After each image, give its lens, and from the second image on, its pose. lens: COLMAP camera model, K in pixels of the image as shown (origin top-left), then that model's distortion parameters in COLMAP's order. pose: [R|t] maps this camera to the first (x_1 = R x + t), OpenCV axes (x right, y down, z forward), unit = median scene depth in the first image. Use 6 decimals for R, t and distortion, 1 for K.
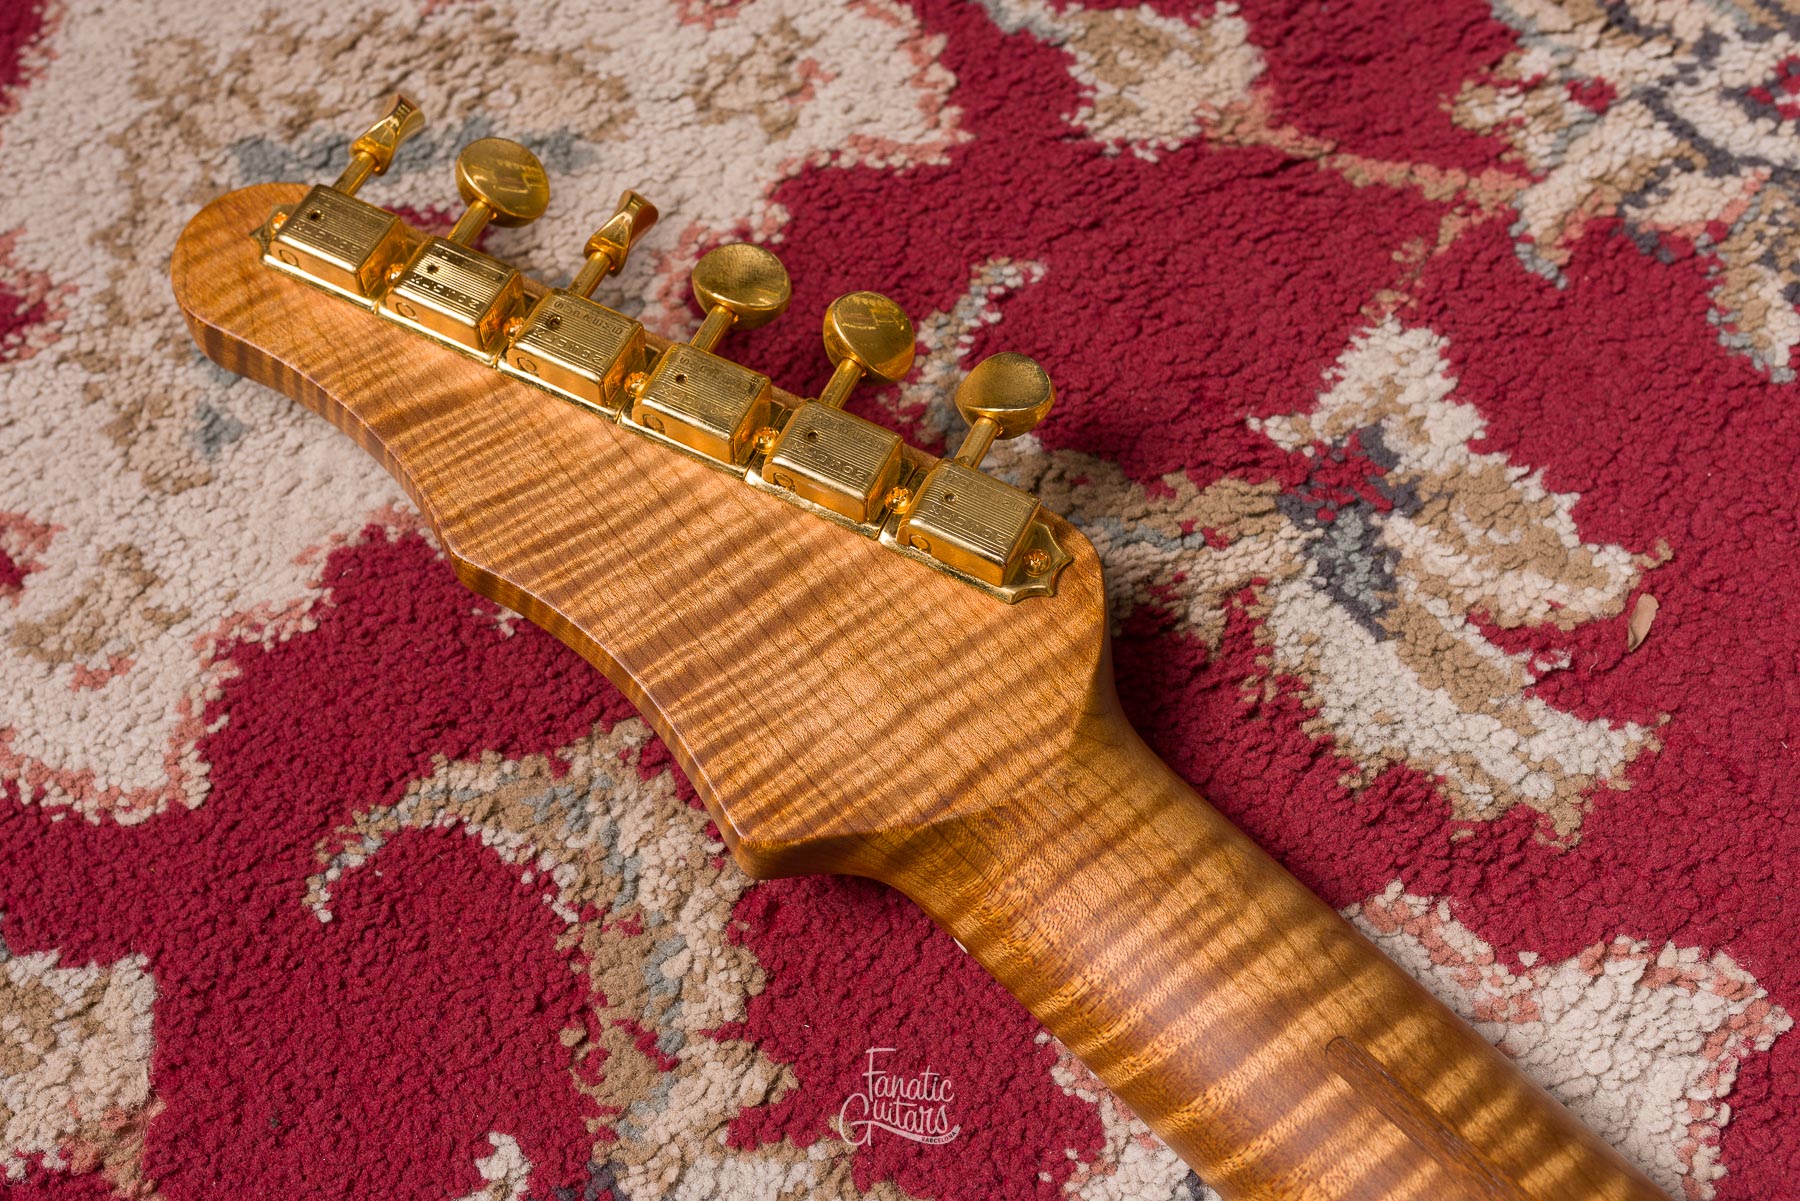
lens RADIAL K [[1861.2, 0, 798.2], [0, 1861.2, 600.1], [0, 0, 1]] dist [0.002278, -0.003198]
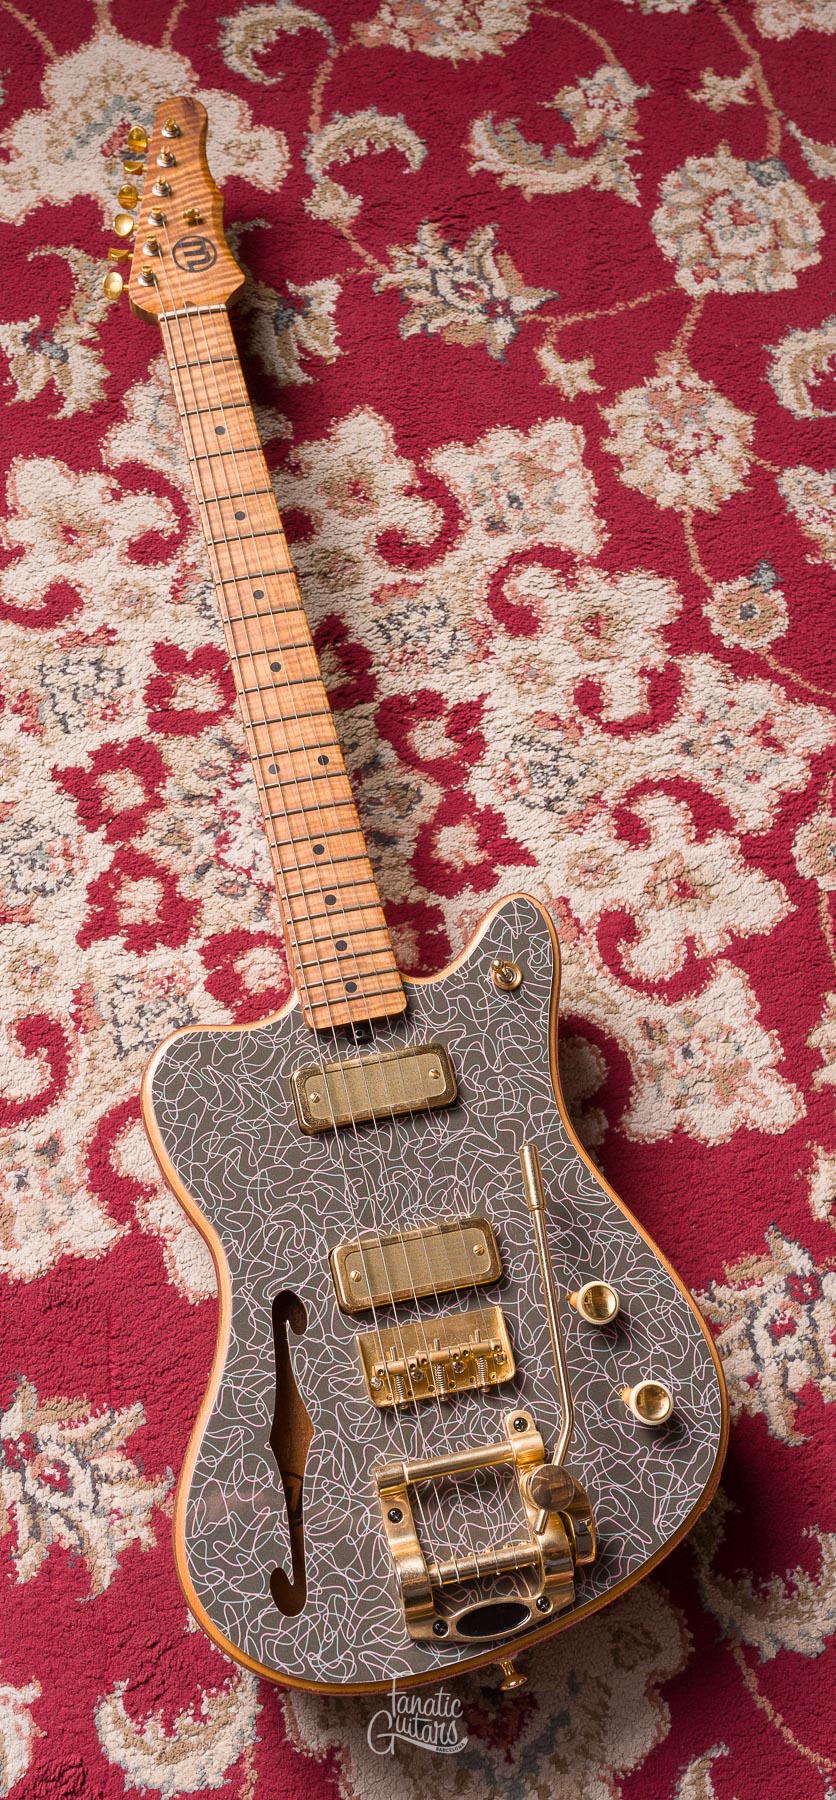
lens RADIAL K [[1847.6, 0, 317.8], [0, 1847.6, 897.9], [0, 0, 1]] dist [-0.005685, -0.002730]
pose [[0.840136, 0.535673, -0.085003, 1.383930], [-0.530915, 0.844269, 0.073073, 0.714709], [0.110909, -0.016262, 0.993698, -3.023787]]
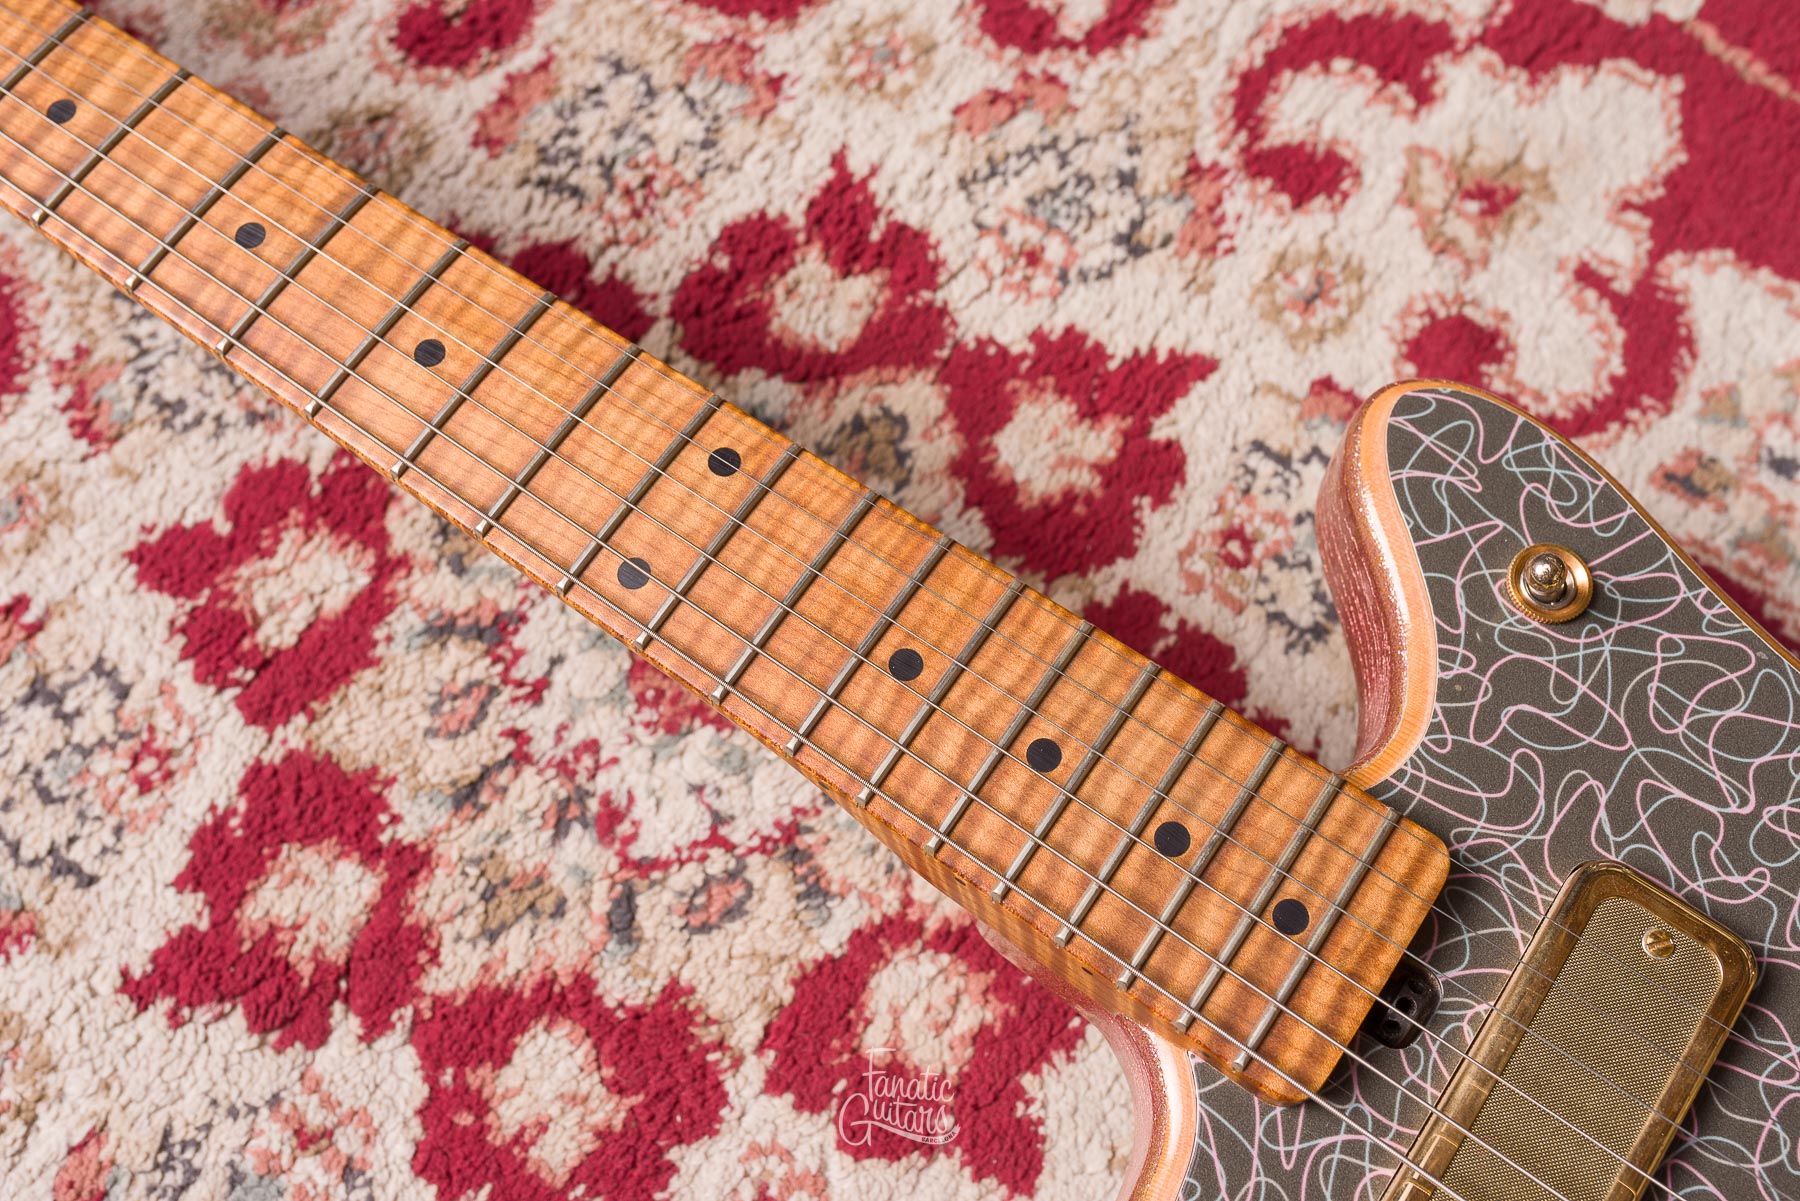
lens RADIAL K [[1791.2, 0, 901.1], [0, 1791.2, 600.3], [0, 0, 1]] dist [0.001283, -0.002683]
pose [[0.981663, -0.145297, 0.123395, 0.932326], [0.143619, 0.989379, 0.022437, 0.819556], [-0.125344, -0.004304, 0.992104, -0.810556]]
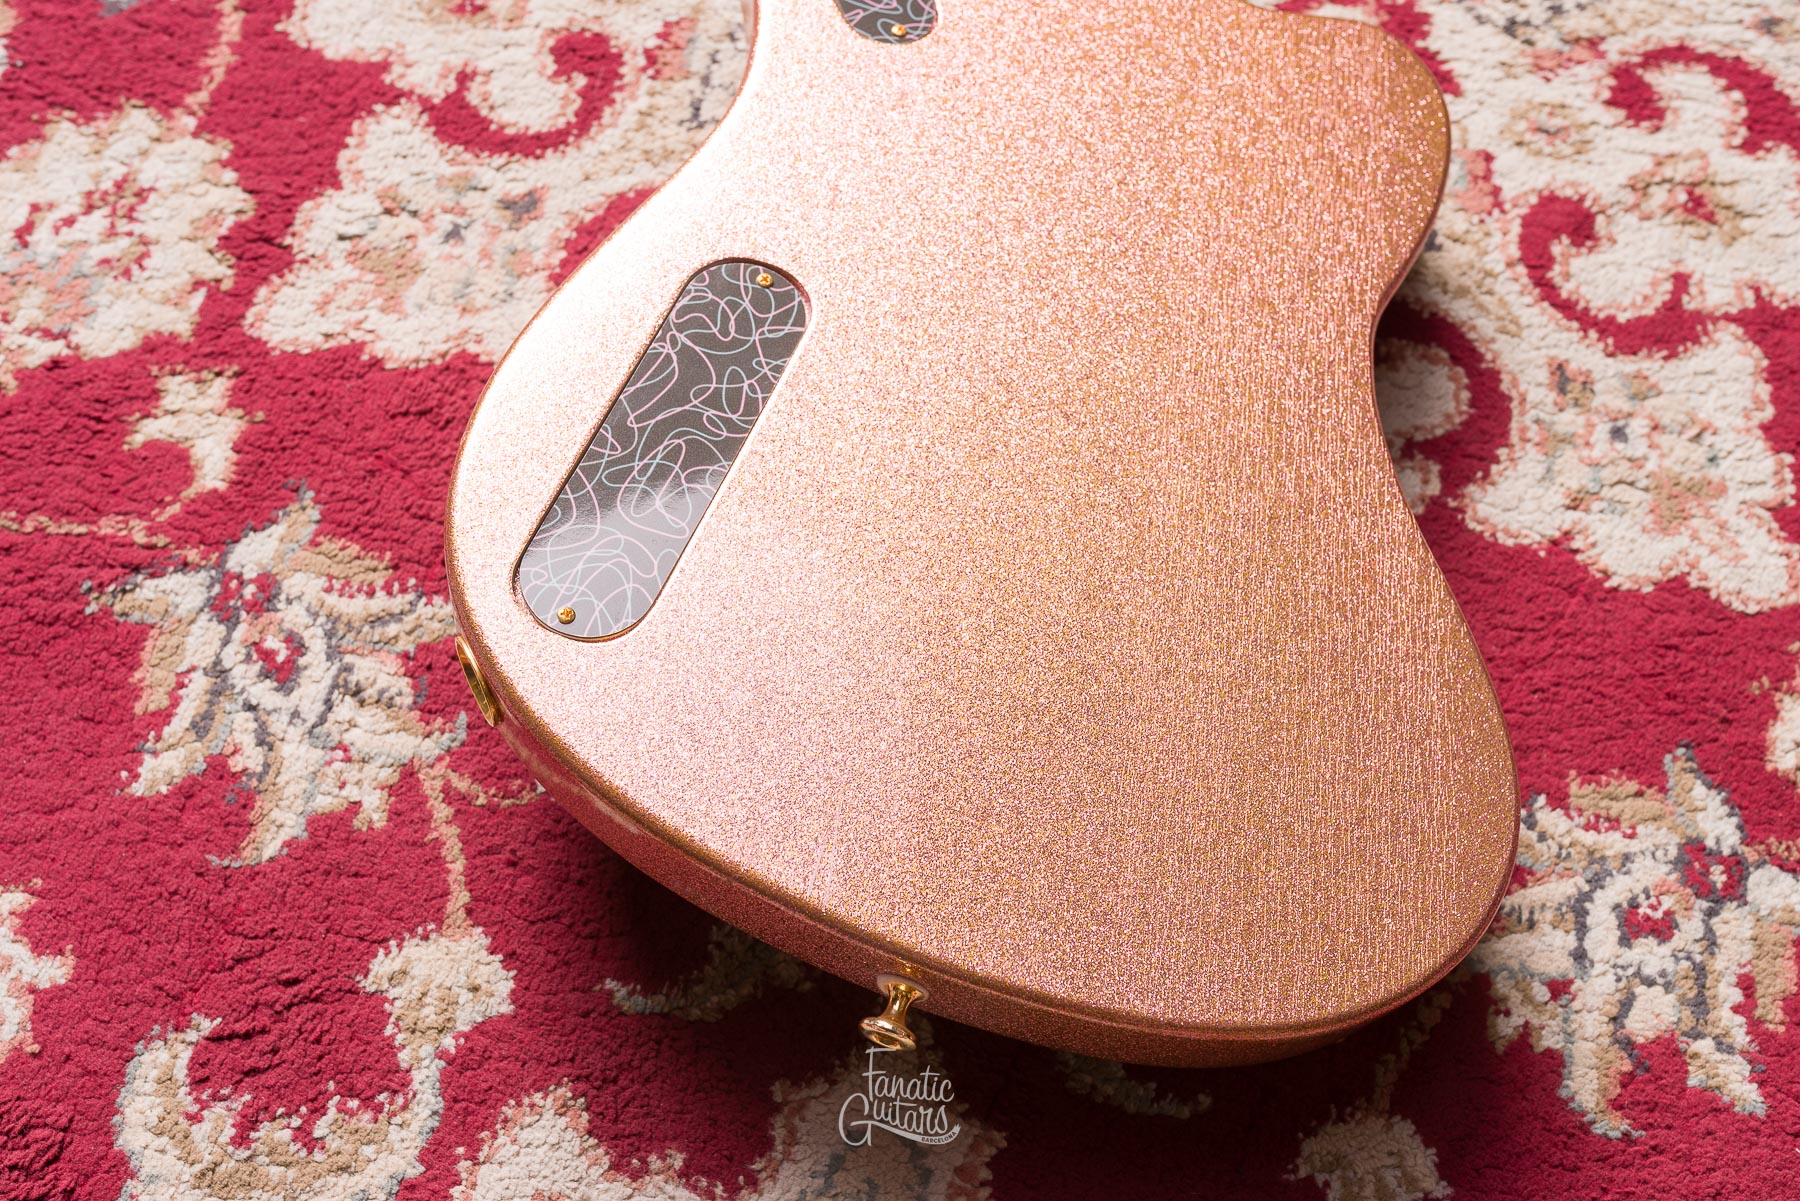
lens RADIAL K [[1763.6, 0, 901.4], [0, 1763.6, 599.0], [0, 0, 1]] dist [-0.000344, -0.001999]
pose [[0.575347, 0.768965, -0.278692, 2.052474], [-0.778732, 0.619200, 0.100835, 1.359936], [0.250105, 0.159011, 0.955072, -1.400352]]
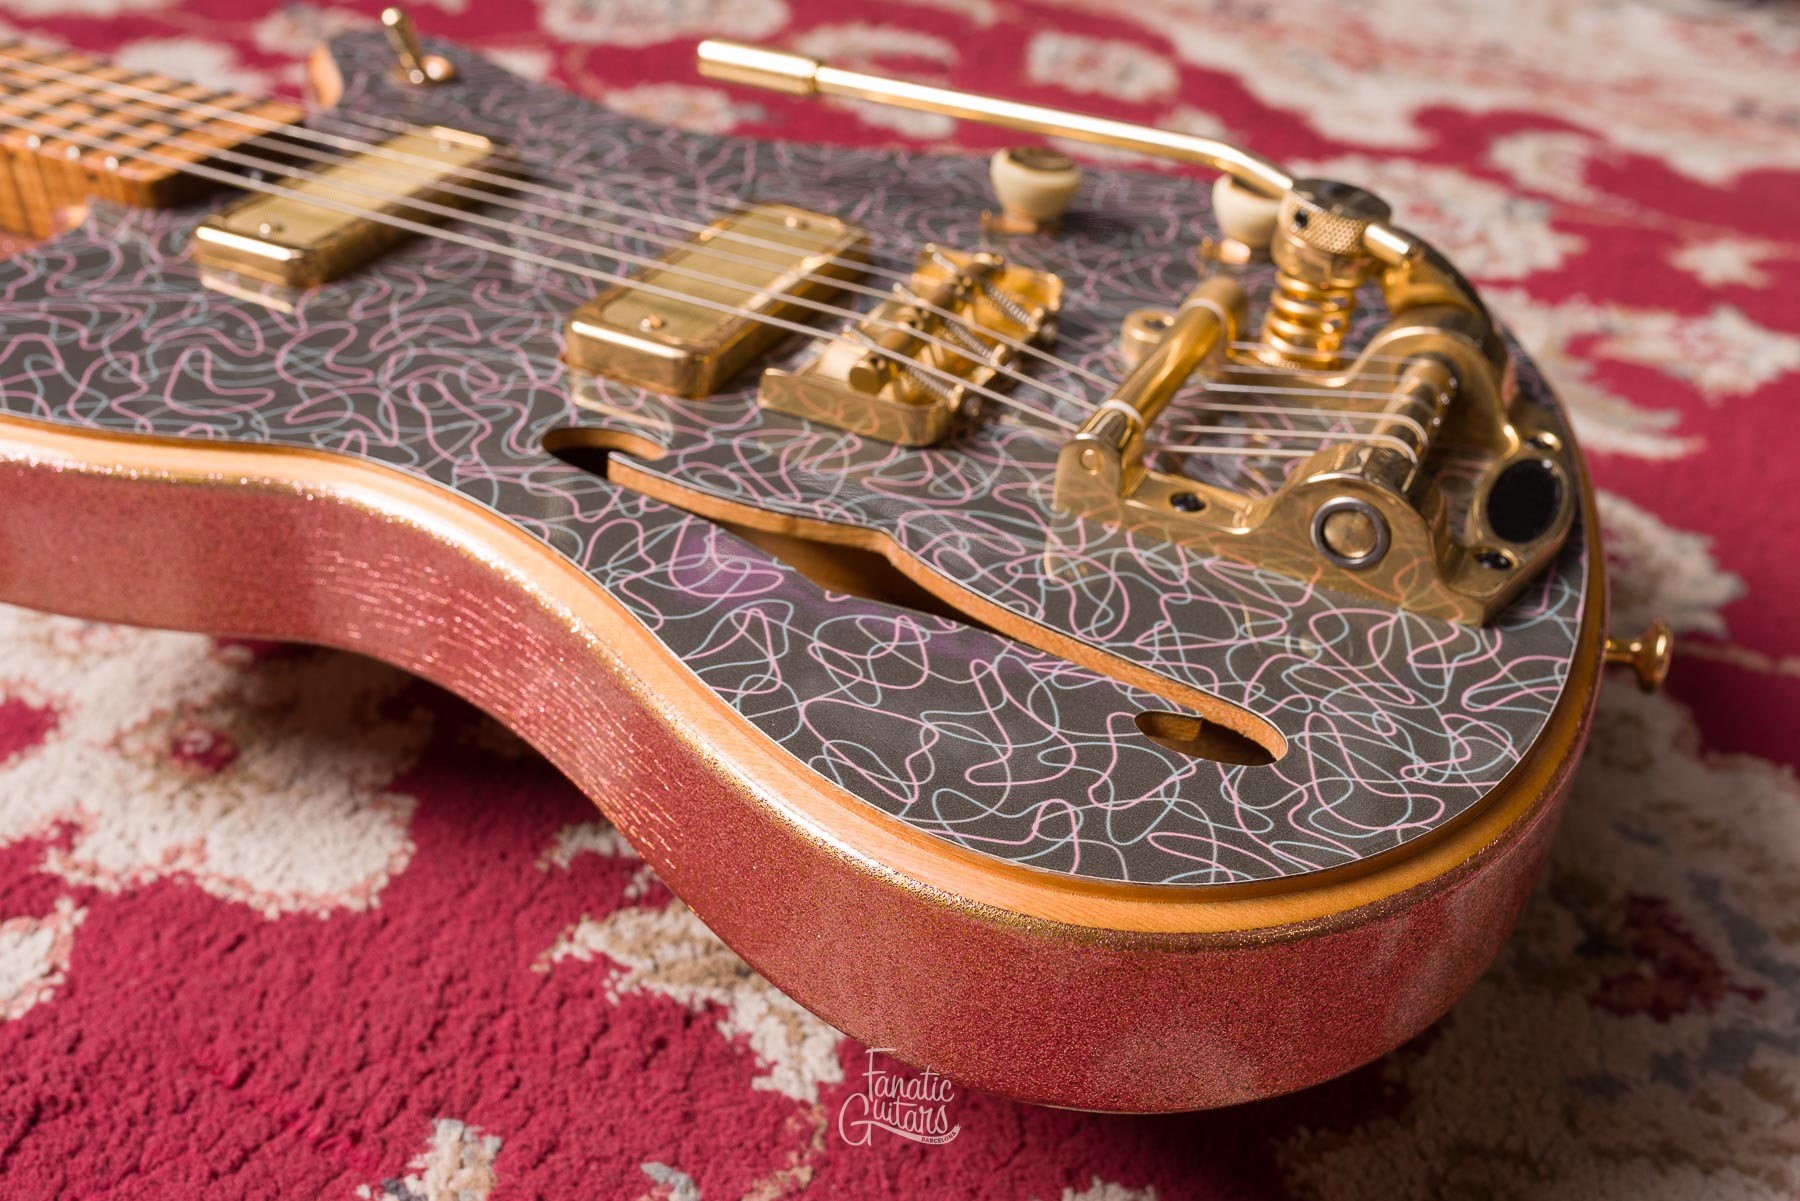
lens RADIAL K [[1885.5, 0, 933.4], [0, 1885.5, 614.2], [0, 0, 1]] dist [0.000751, -0.002370]
pose [[0.917108, -0.085126, 0.389444, 1.181756], [0.286582, 0.819870, -0.495666, 2.248465], [-0.277099, 0.566187, 0.776305, -0.923807]]
